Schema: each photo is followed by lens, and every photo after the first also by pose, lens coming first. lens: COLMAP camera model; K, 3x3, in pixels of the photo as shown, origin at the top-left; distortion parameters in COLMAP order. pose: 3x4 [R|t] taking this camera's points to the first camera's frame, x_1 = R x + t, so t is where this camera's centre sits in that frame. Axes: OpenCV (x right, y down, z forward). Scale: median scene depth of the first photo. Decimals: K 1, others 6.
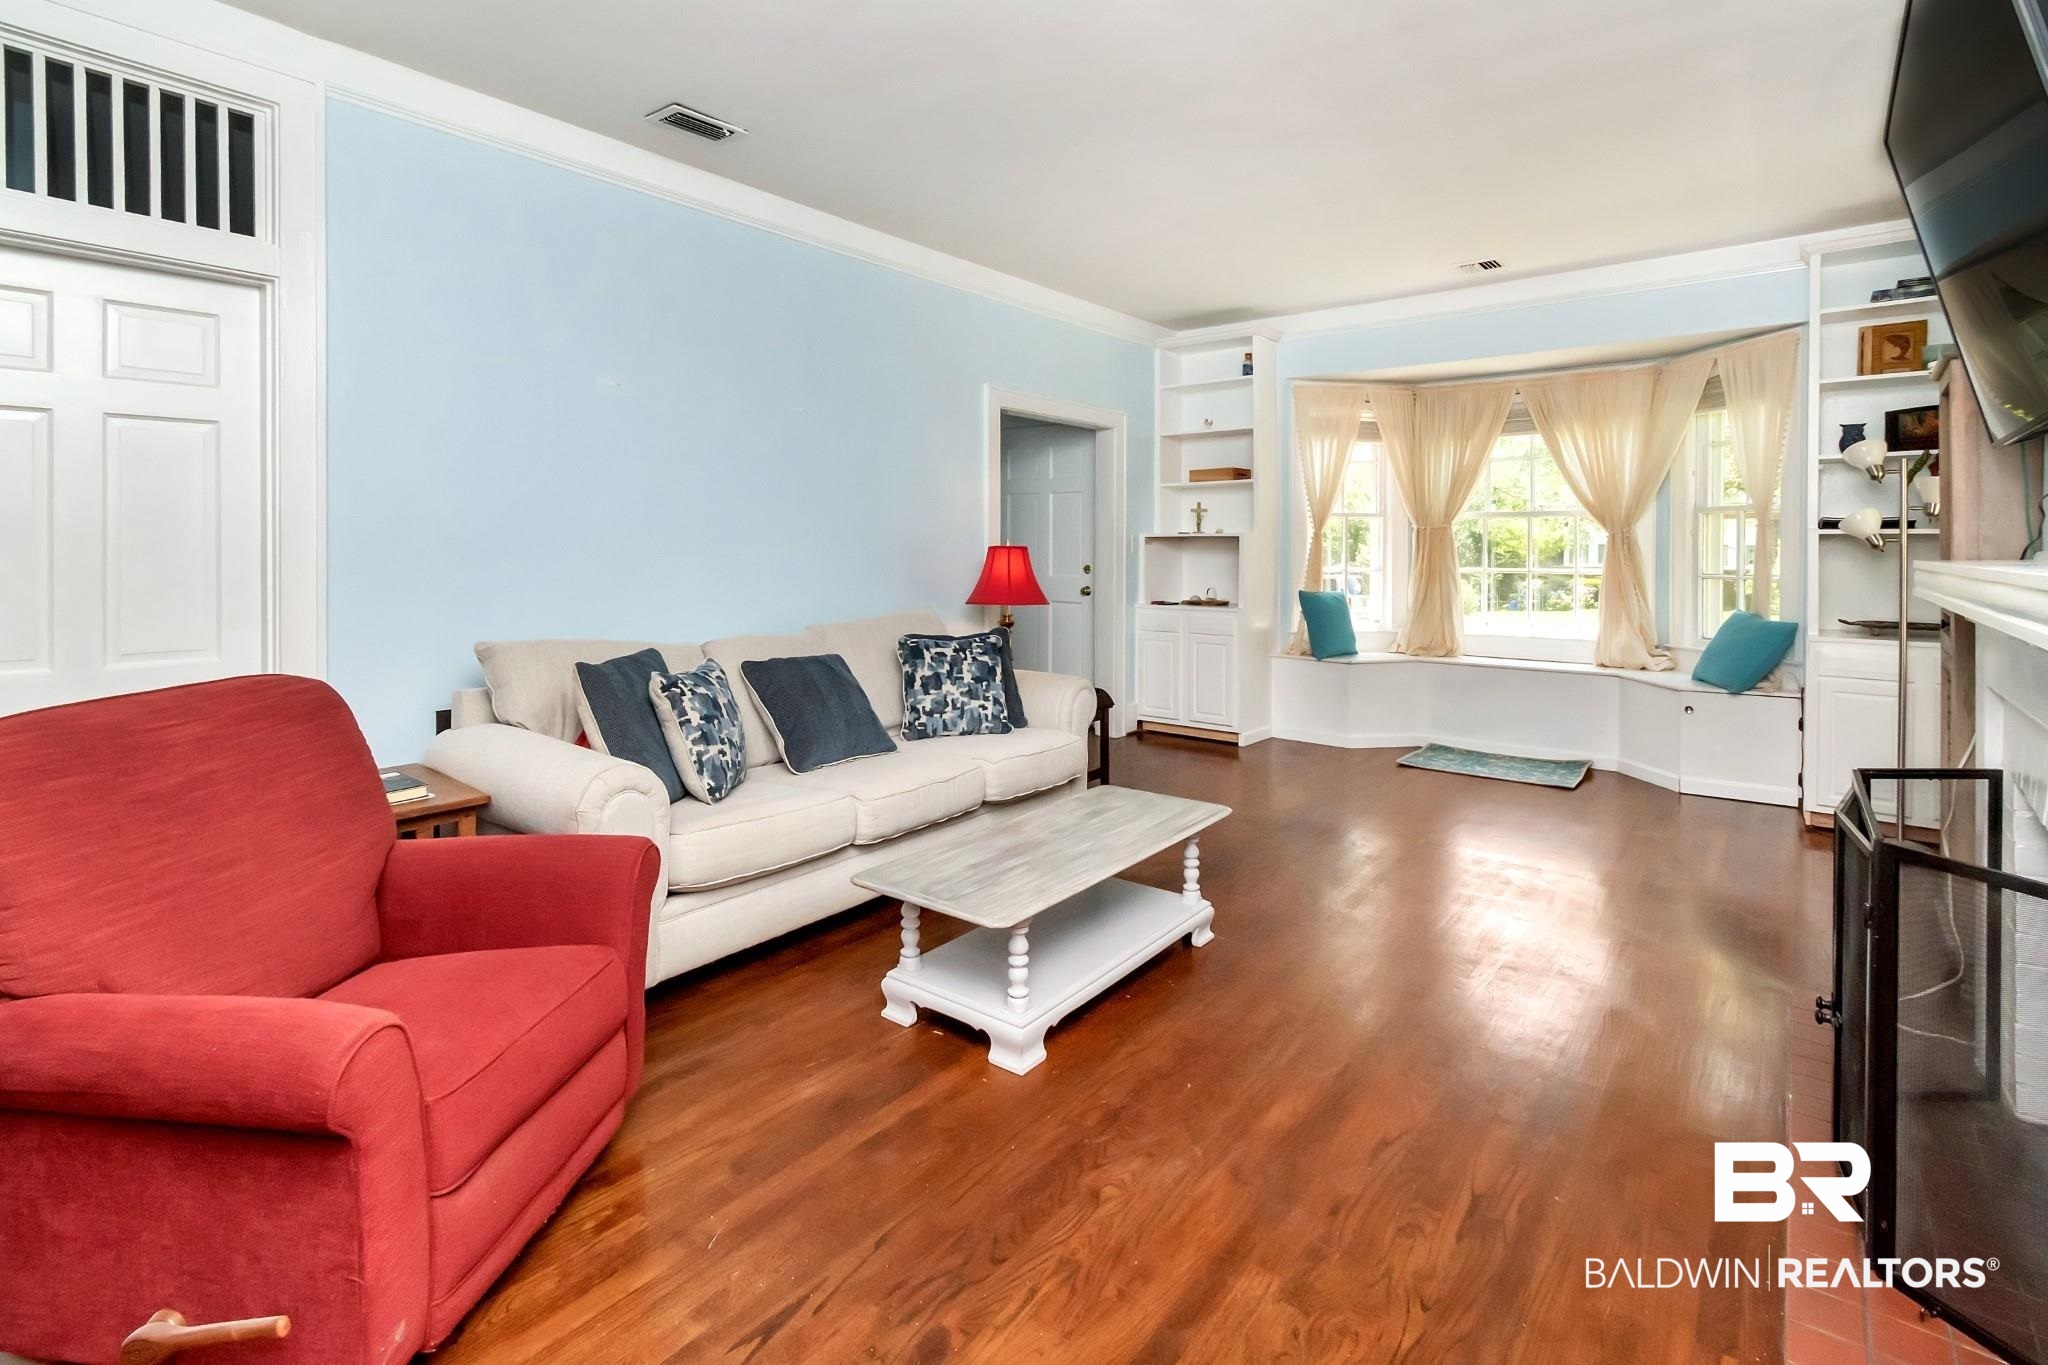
lens RADIAL K [[982.5, 0, 1053.1], [0, 982.5, 555.7], [0, 0, 1]] dist [-0.005153, -0.000970]
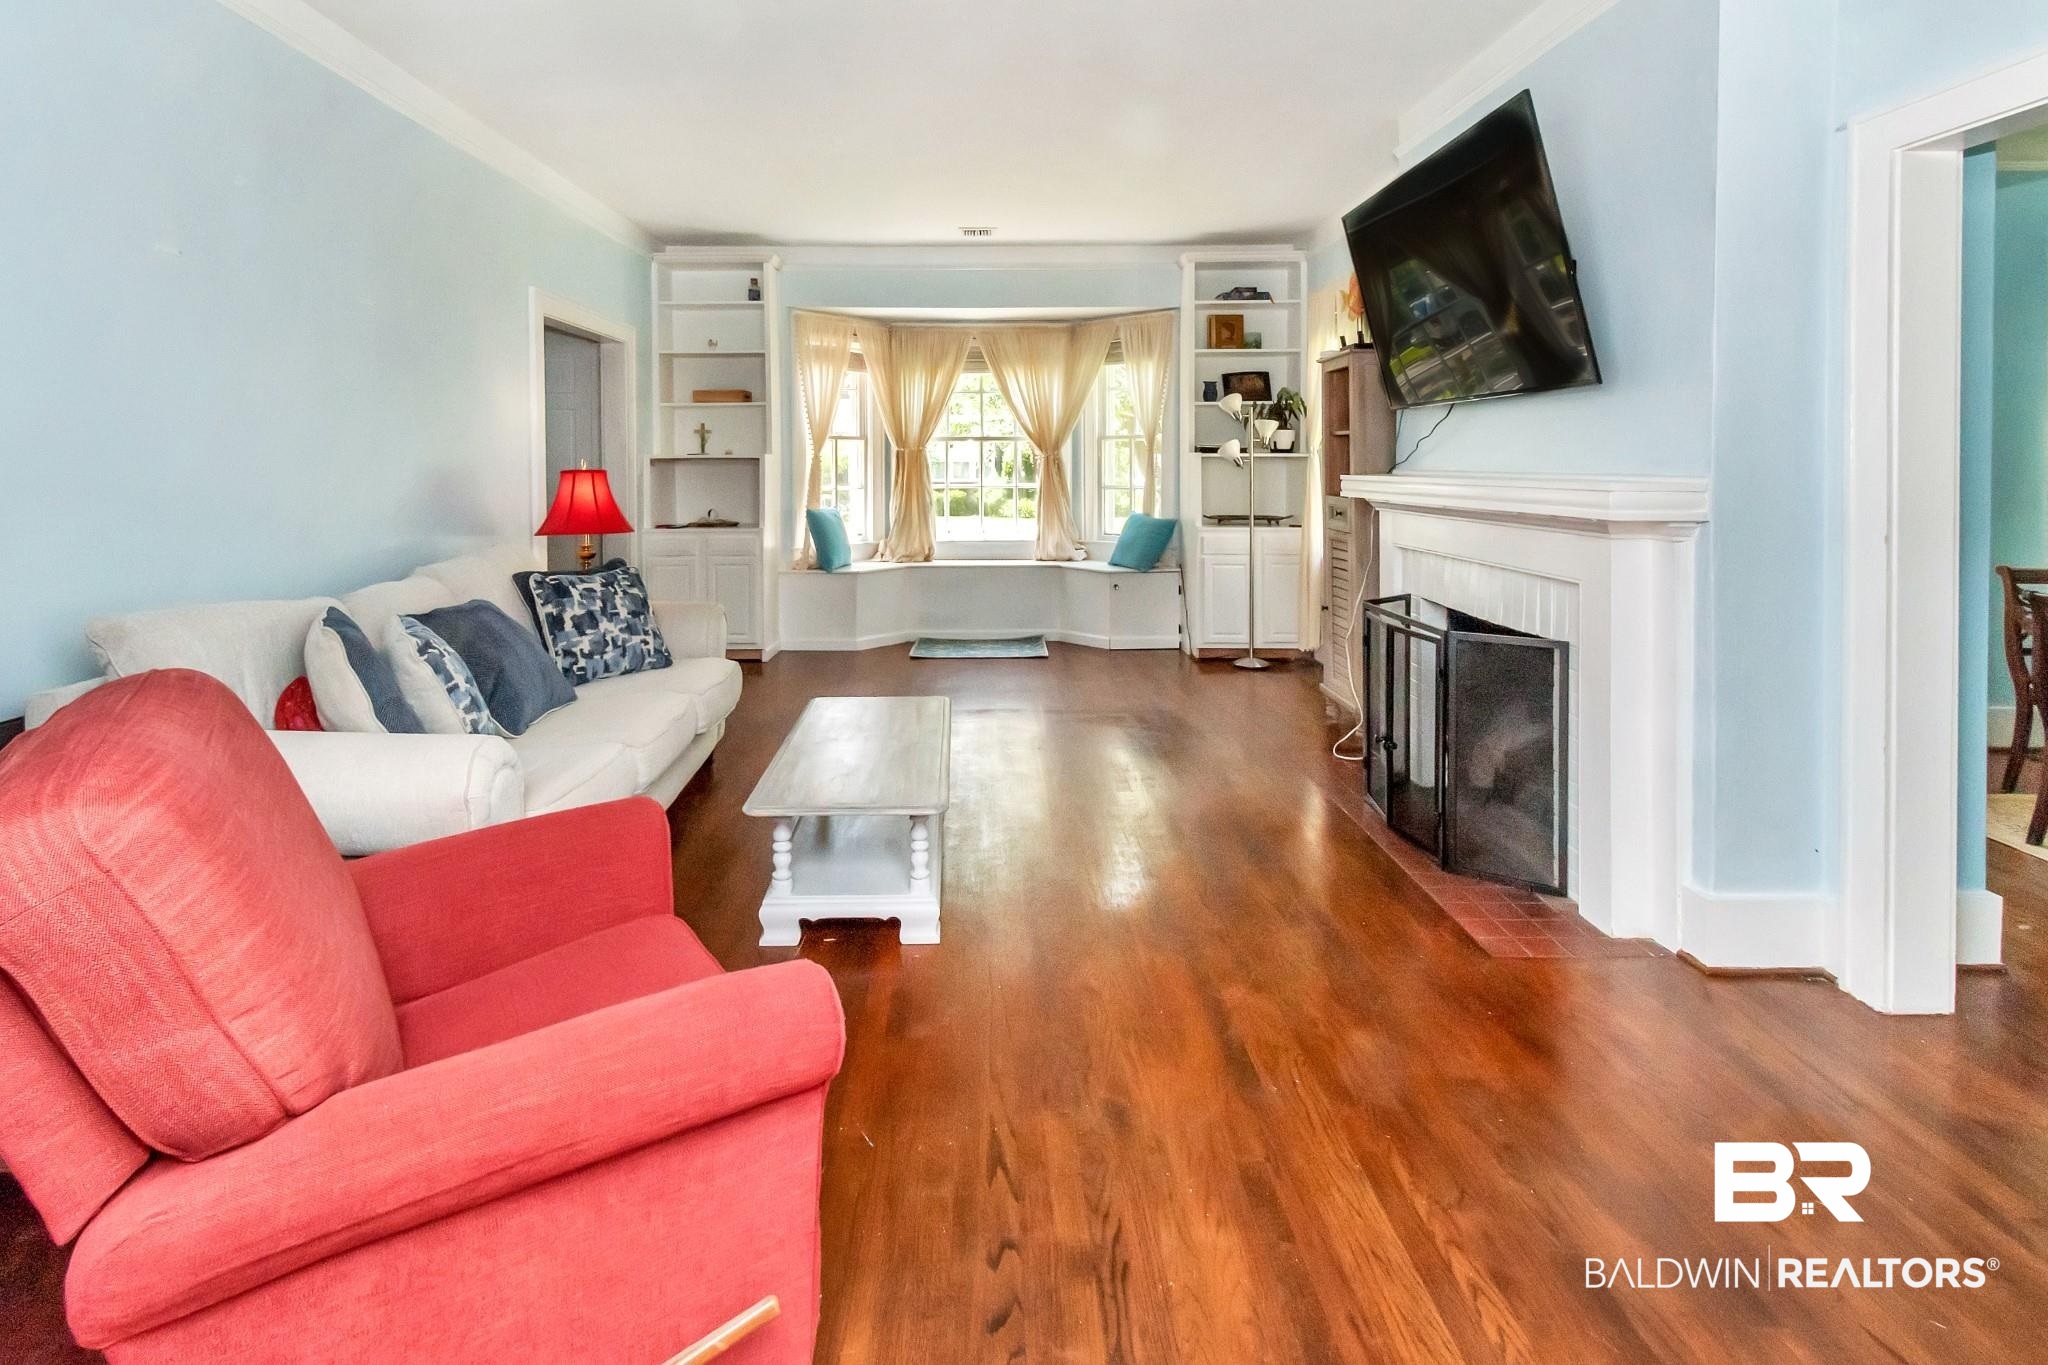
lens RADIAL K [[992.0, 0, 1021.0], [0, 992.0, 492.3], [0, 0, 1]] dist [0.024828, -0.025703]
pose [[0.775418, -0.023616, 0.631006, -0.381967], [0.011968, 0.999671, 0.022706, -0.006486], [-0.631335, -0.010054, 0.775445, 0.033609]]
